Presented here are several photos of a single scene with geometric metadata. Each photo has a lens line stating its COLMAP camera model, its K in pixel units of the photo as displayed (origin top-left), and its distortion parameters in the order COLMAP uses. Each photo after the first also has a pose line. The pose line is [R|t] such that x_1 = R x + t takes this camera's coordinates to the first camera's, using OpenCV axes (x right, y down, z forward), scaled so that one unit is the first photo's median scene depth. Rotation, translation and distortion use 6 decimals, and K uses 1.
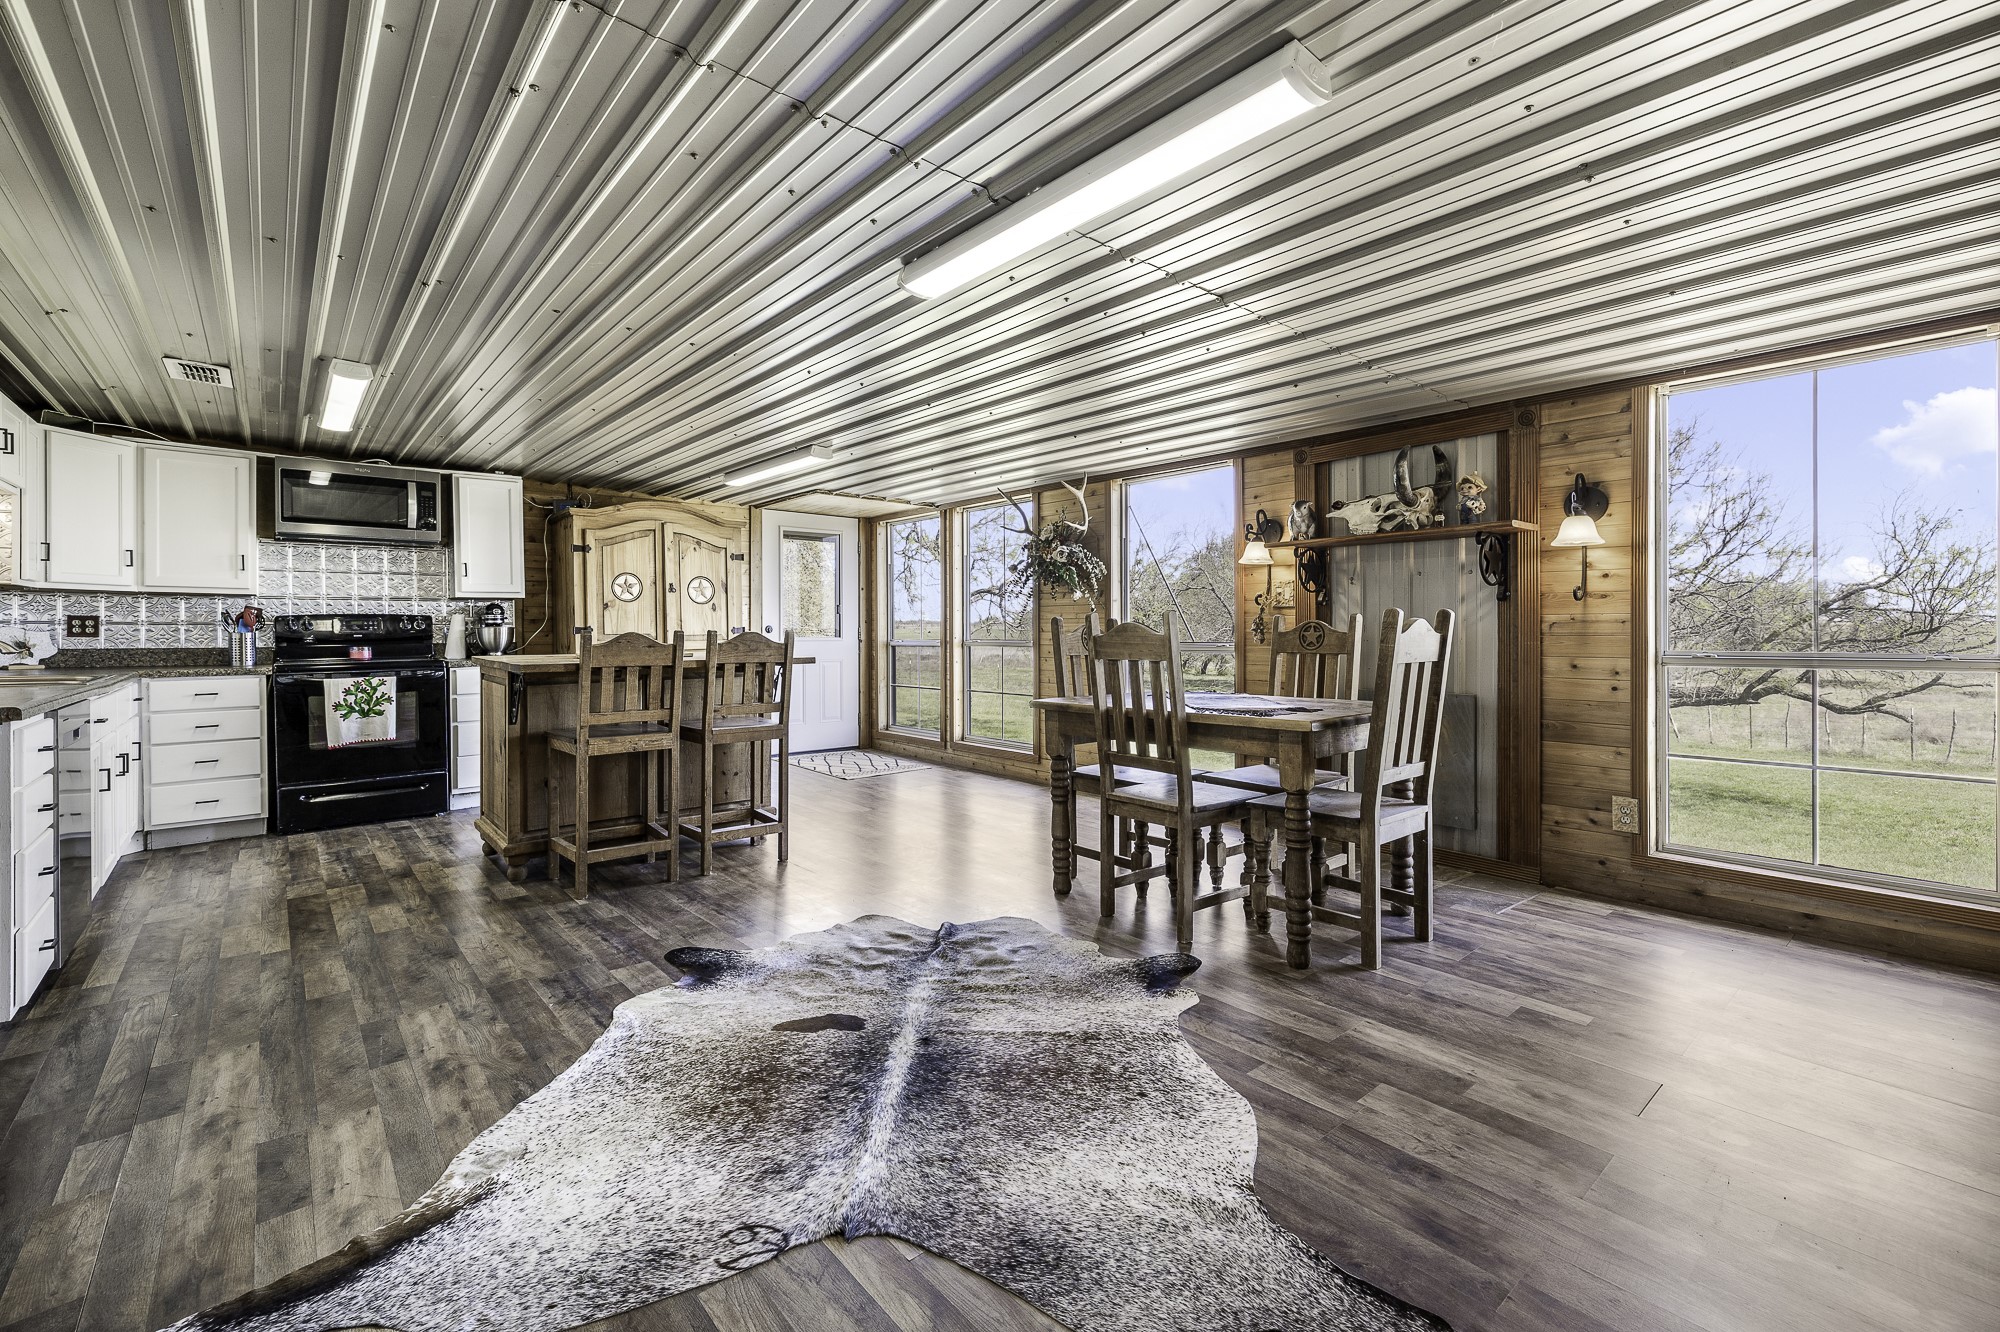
lens RADIAL K [[851.6, 0, 1001.9], [0, 851.6, 639.4], [0, 0, 1]] dist [0.001088, -0.000255]
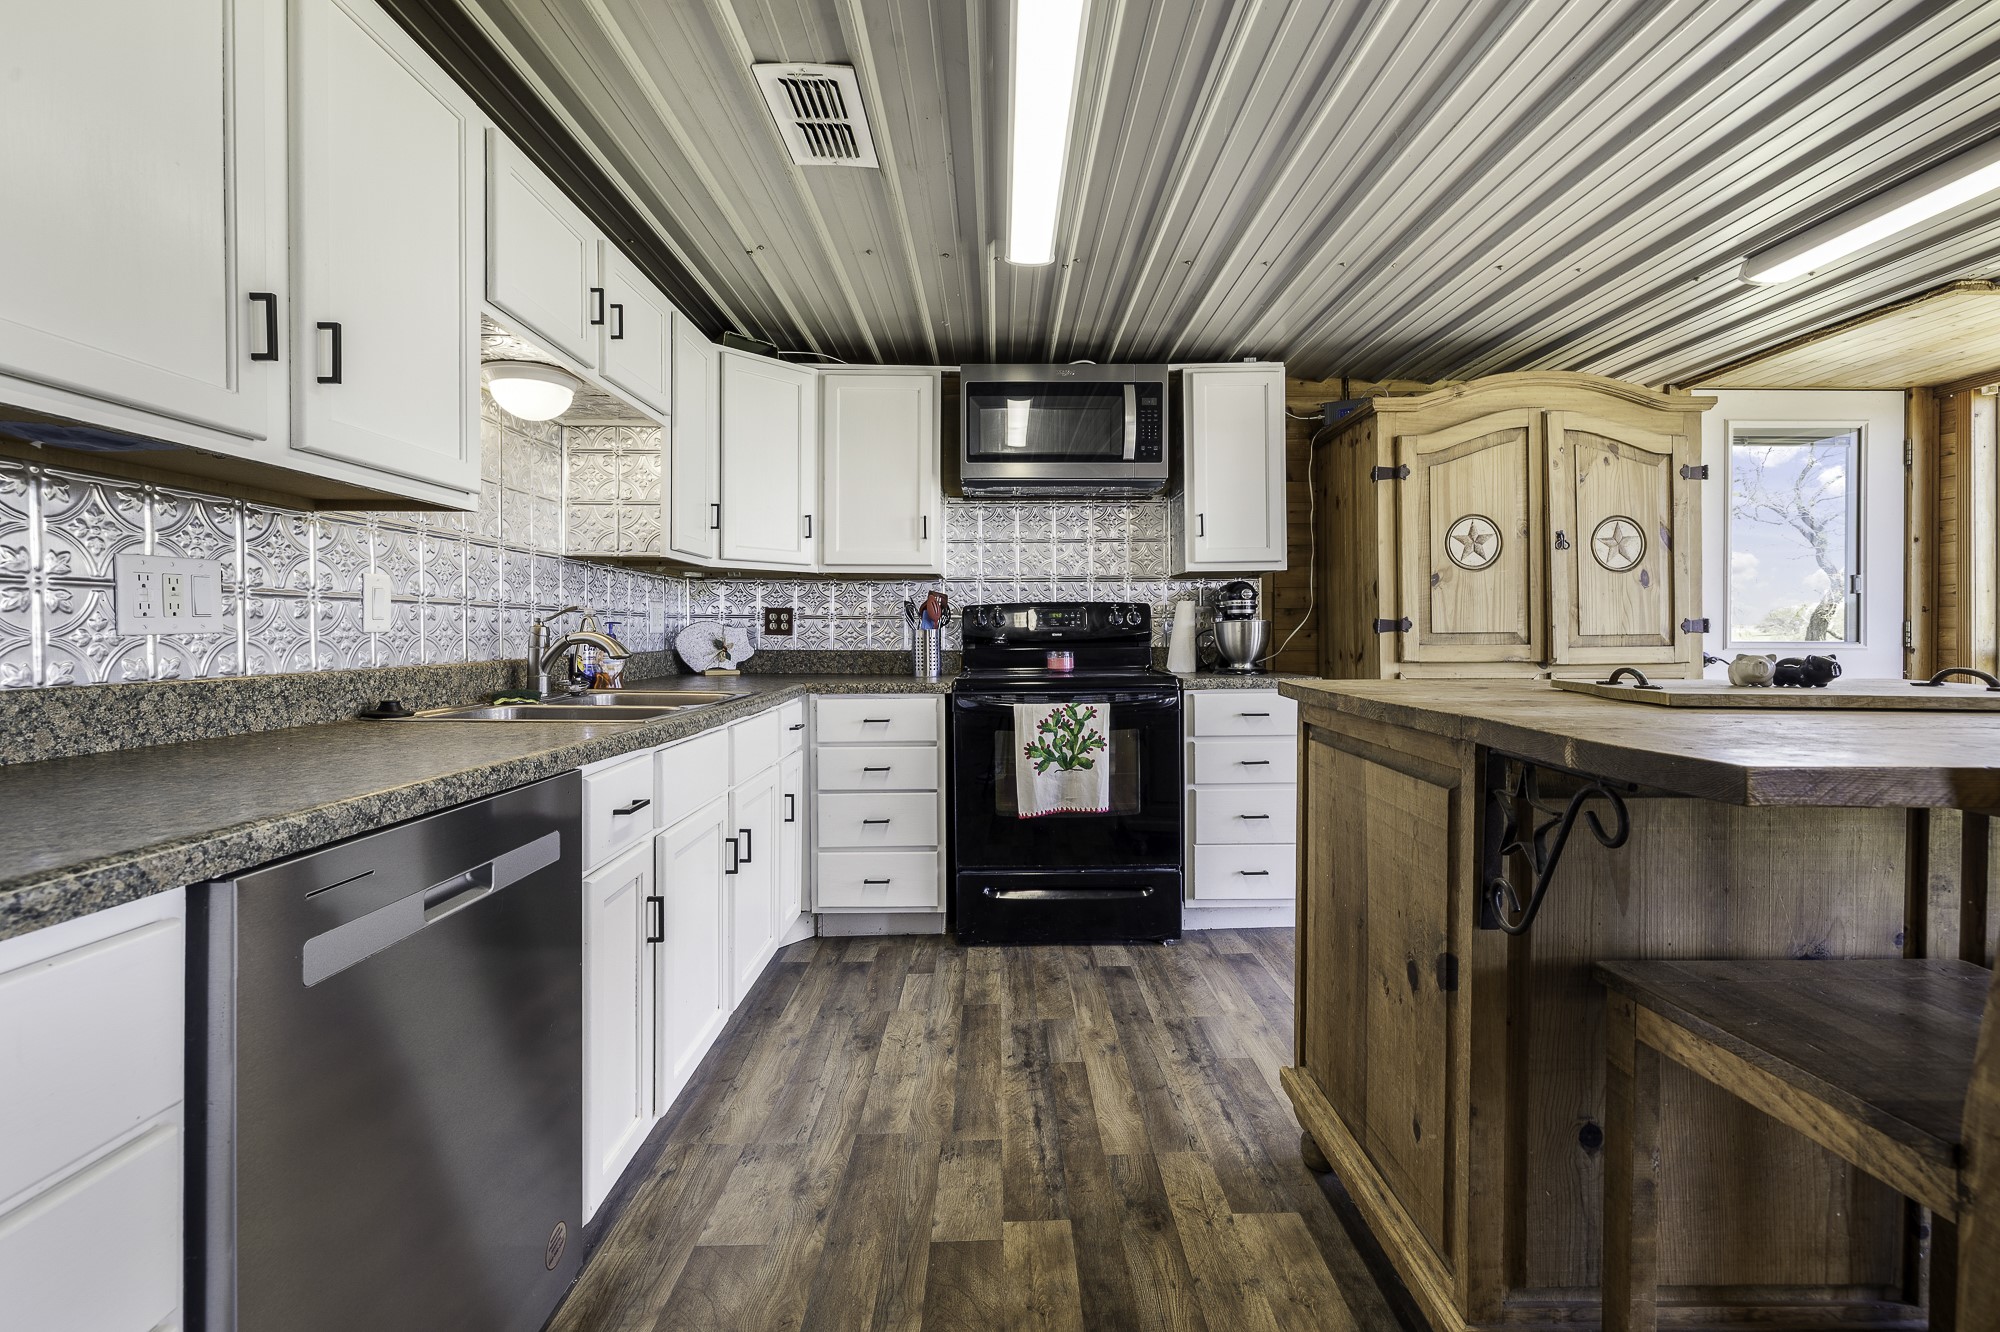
lens RADIAL K [[851.6, 0, 1001.9], [0, 851.6, 639.4], [0, 0, 1]] dist [0.001088, -0.000255]
pose [[0.763078, 0.004349, -0.646292, -0.406810], [-0.007656, 0.999968, -0.002311, 0.001484], [0.646261, 0.006712, 0.763087, 0.526882]]
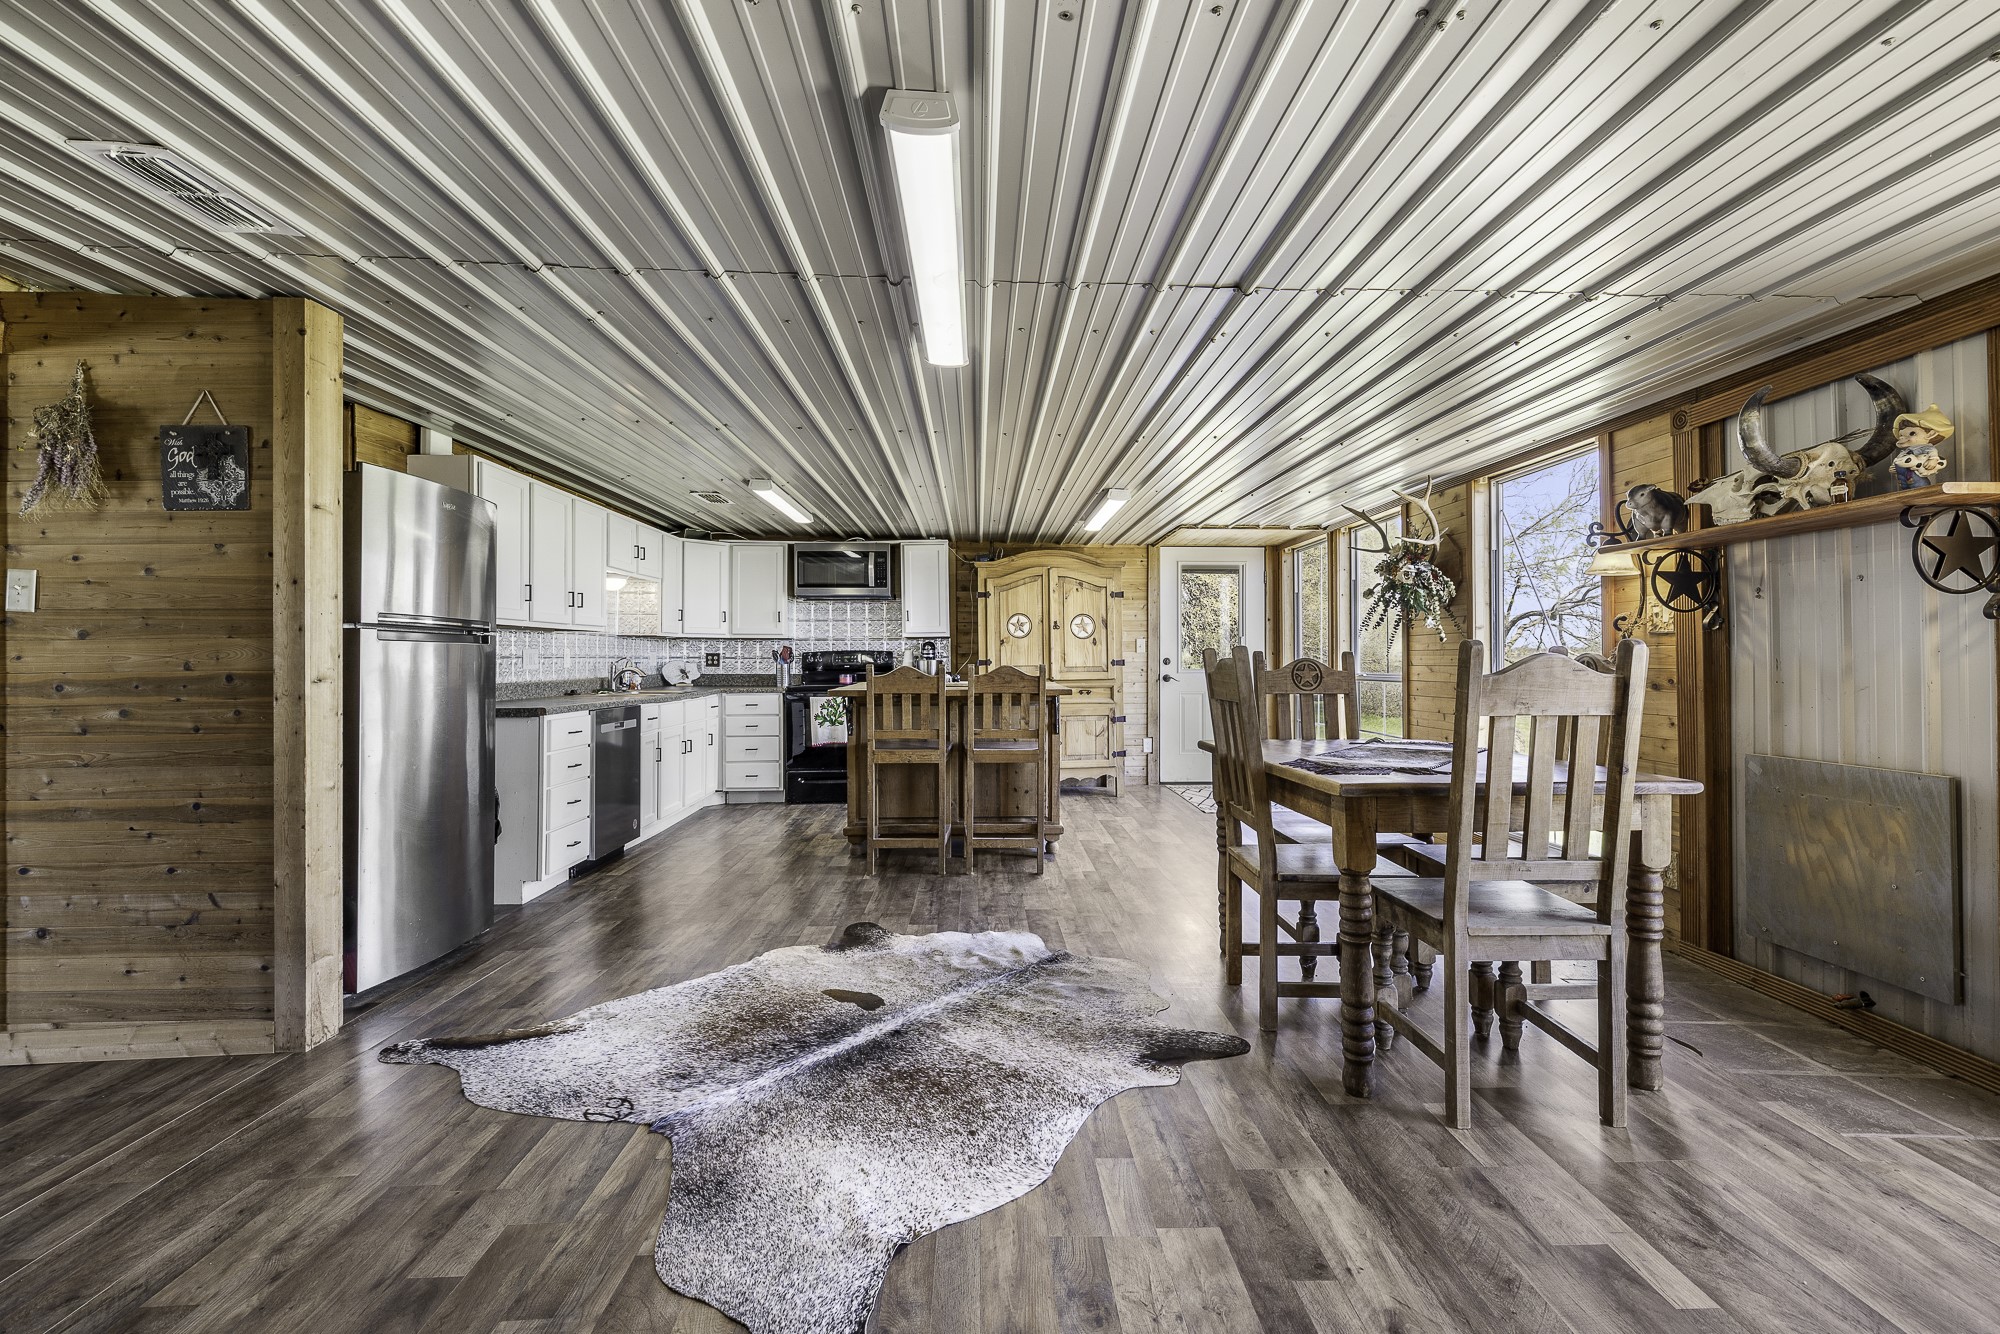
lens RADIAL K [[849.9, 0, 999.0], [0, 849.9, 653.9], [0, 0, 1]] dist [0.000783, 0.000000]
pose [[0.776514, -0.004382, -0.630084, 0.342950], [-0.006492, 0.999867, -0.014954, -0.006344], [0.630066, 0.015702, 0.776383, 0.097344]]
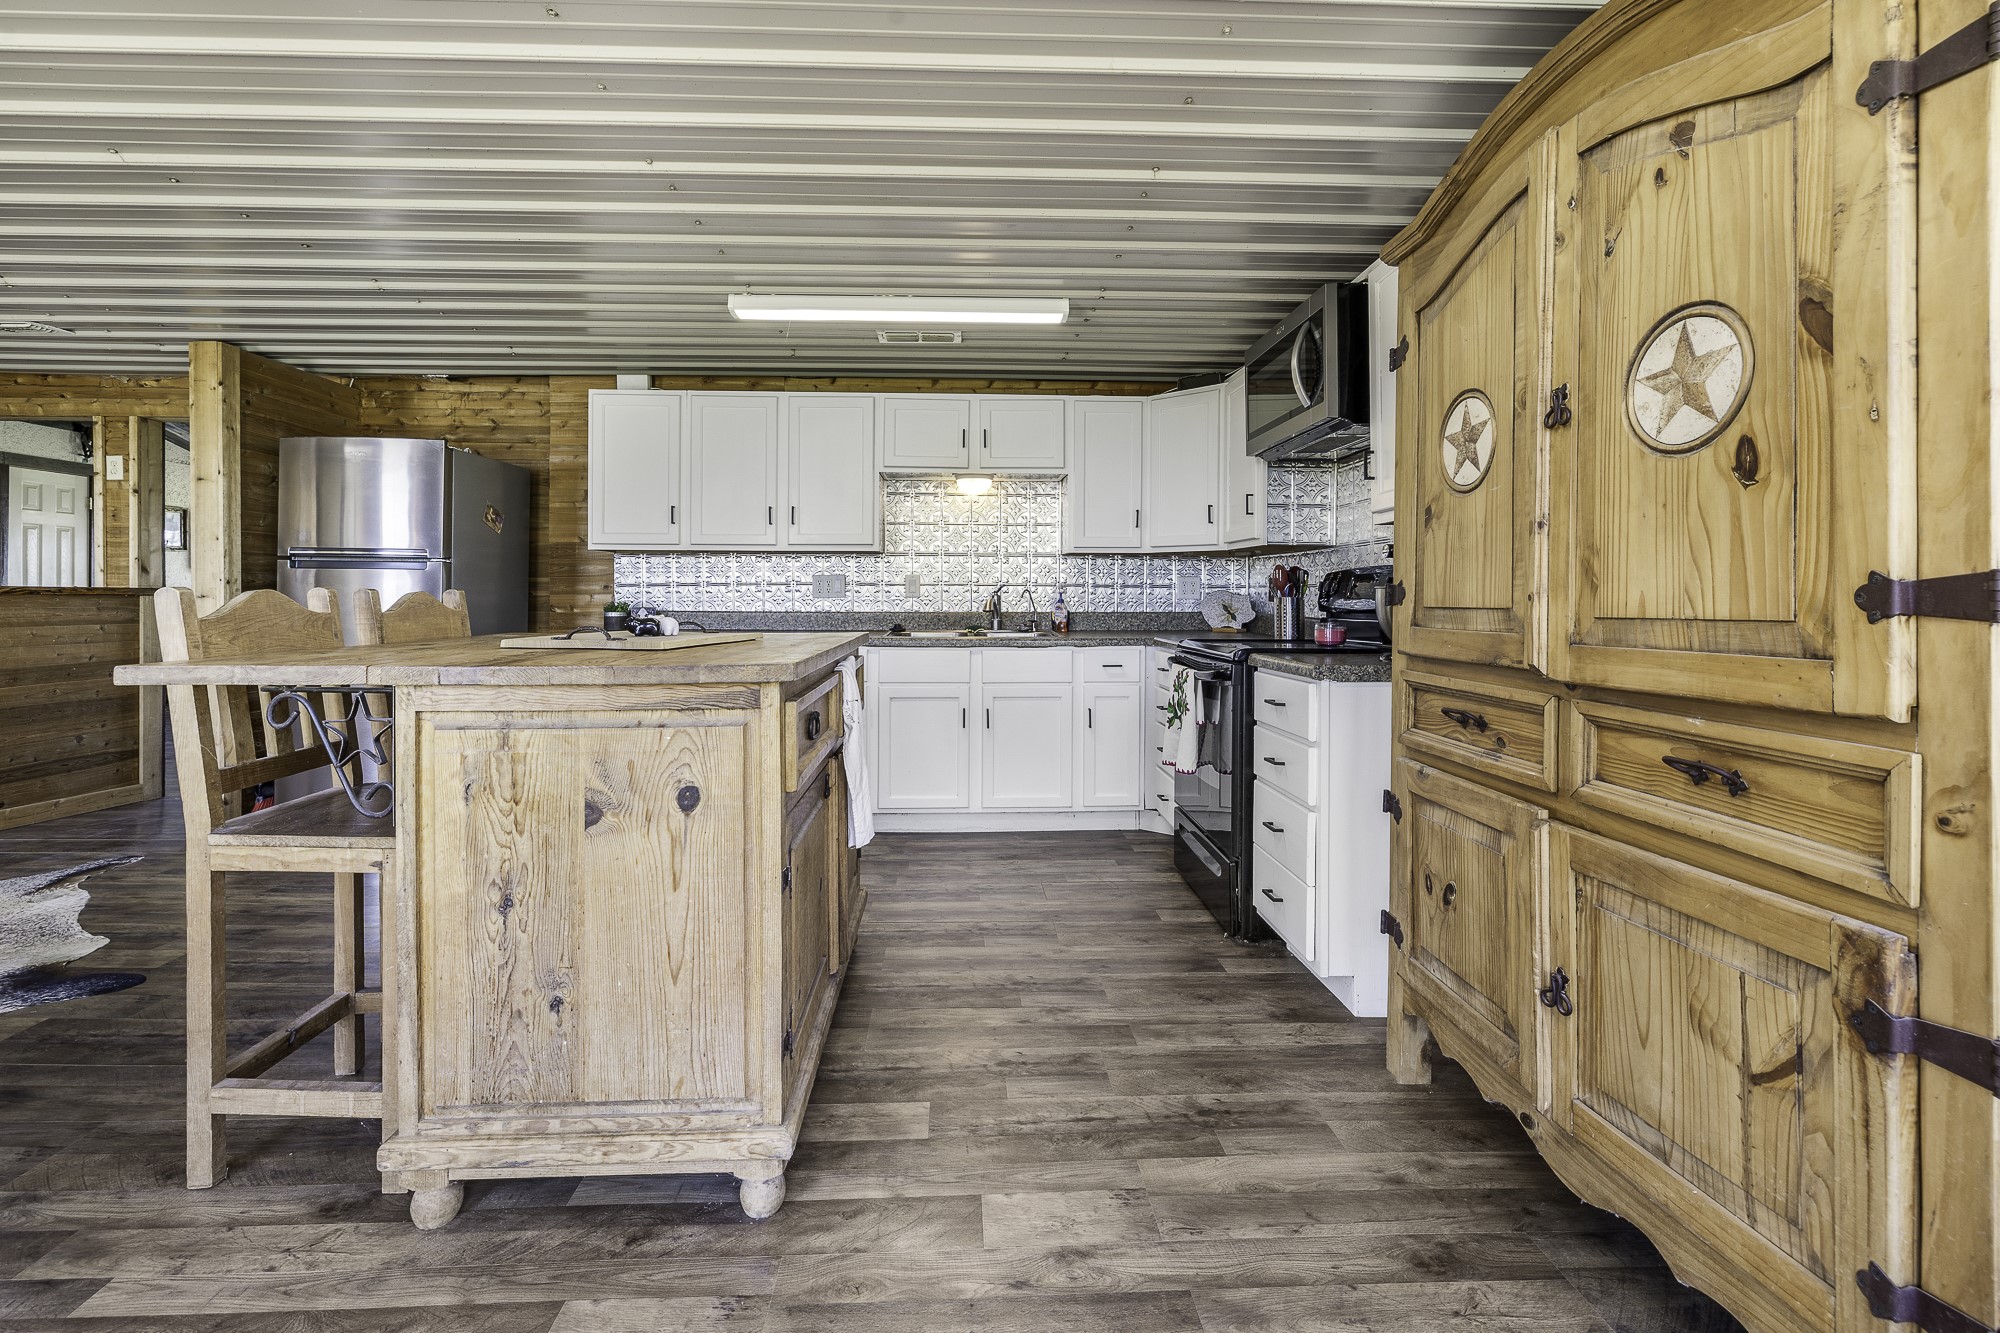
lens RADIAL K [[872.7, 0, 1009.3], [0, 872.7, 598.9], [0, 0, 1]] dist [0.000944, 0.000449]
pose [[-0.599662, 0.001773, -0.800251, -0.148429], [-0.015127, 0.999794, 0.013551, -0.013669], [0.800110, 0.020231, -0.599512, 1.322268]]
